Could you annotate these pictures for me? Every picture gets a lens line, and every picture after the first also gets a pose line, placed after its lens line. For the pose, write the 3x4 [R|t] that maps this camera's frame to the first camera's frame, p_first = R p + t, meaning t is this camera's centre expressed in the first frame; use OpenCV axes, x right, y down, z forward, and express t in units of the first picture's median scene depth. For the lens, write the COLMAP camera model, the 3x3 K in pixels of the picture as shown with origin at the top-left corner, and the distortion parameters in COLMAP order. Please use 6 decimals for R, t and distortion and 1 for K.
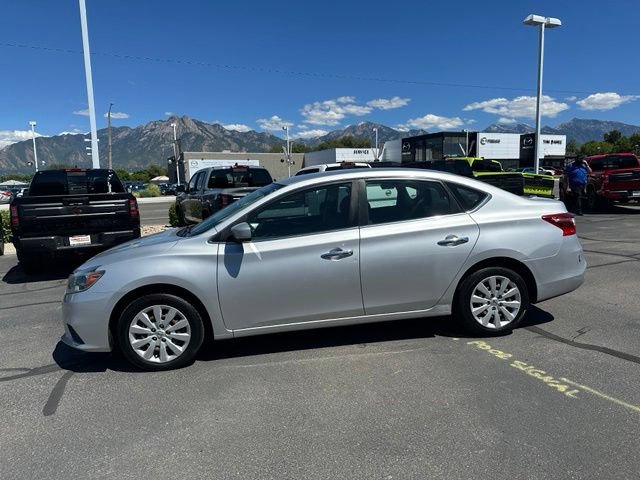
lens RADIAL K [[447.6, 0, 318.4], [0, 447.6, 239.7], [0, 0, 1]] dist [0.078255, -0.106802]
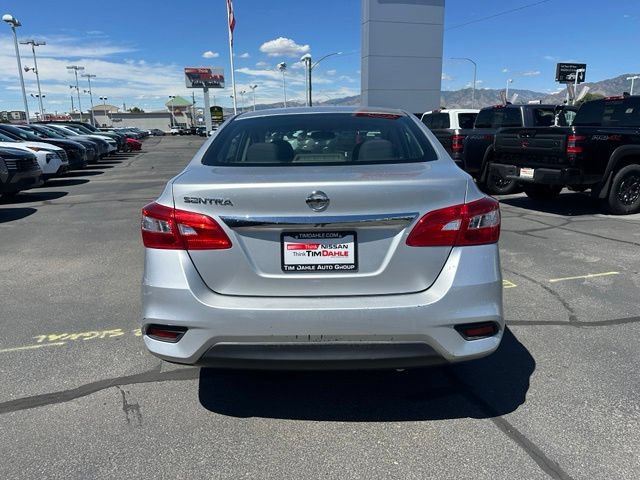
lens RADIAL K [[449.5, 0, 318.7], [0, 449.5, 233.1], [0, 0, 1]] dist [0.048823, -0.056296]
pose [[-0.154958, 0.259600, -0.953203, 1.111159], [-0.105276, 0.955024, 0.277211, -0.204643], [0.982296, 0.143306, -0.120659, 1.368175]]
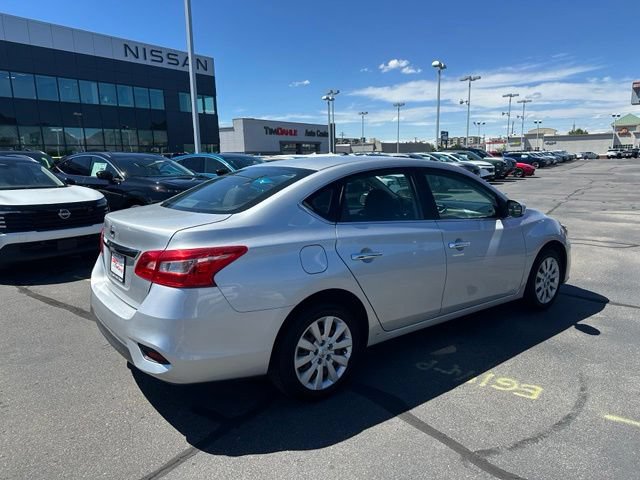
lens RADIAL K [[447.6, 0, 318.4], [0, 447.6, 239.7], [0, 0, 1]] dist [0.078255, -0.106802]
pose [[-0.866480, 0.138725, -0.479550, 0.692932], [-0.014263, 0.953342, 0.301556, -0.321248], [0.499008, 0.268133, -0.824073, 2.101806]]
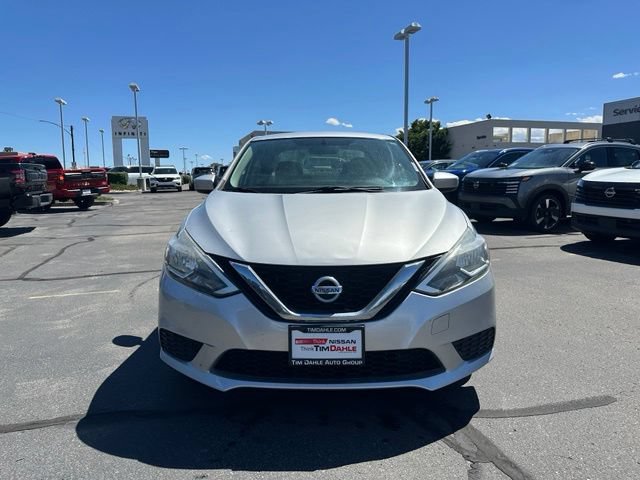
lens RADIAL K [[447.6, 0, 318.4], [0, 447.6, 239.7], [0, 0, 1]] dist [0.078255, -0.106802]
pose [[0.143171, -0.098902, 0.984744, -1.125418], [0.131855, 0.988031, 0.080062, -0.006626], [-0.980875, 0.118381, 0.154498, 1.078042]]
